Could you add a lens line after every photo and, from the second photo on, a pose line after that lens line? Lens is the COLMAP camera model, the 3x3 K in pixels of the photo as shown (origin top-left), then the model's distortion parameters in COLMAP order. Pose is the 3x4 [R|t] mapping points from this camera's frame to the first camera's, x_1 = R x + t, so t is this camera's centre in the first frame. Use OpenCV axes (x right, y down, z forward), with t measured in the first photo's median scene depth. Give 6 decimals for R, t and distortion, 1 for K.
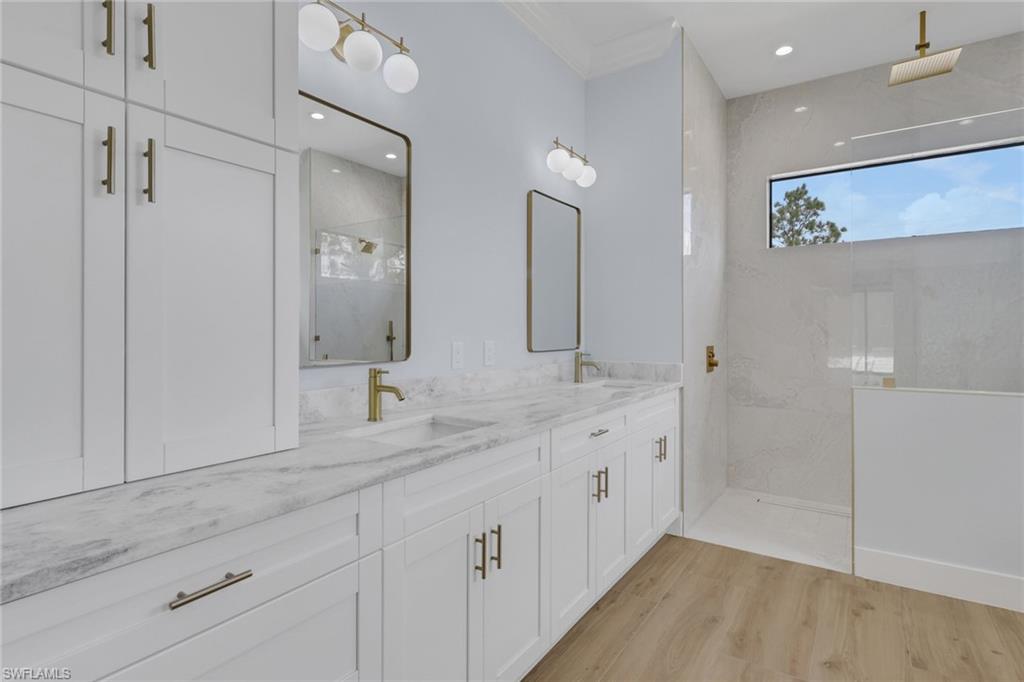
lens RADIAL K [[522.6, 0, 512.0], [0, 522.6, 341.0], [0, 0, 1]] dist [0.000526, 0.000033]
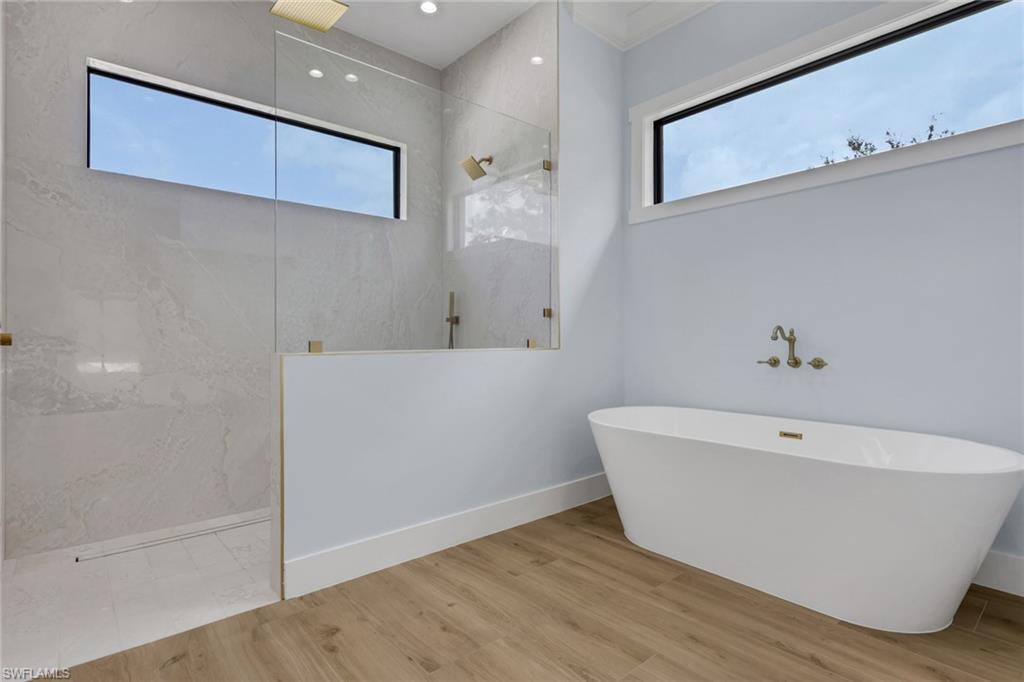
lens RADIAL K [[507.4, 0, 511.5], [0, 507.4, 336.2], [0, 0, 1]] dist [0.002243, 0.000587]
pose [[0.264425, 0.003573, 0.964400, 0.021513], [0.021569, 0.999721, -0.009618, 0.075782], [-0.964165, 0.023345, 0.264274, 0.476380]]
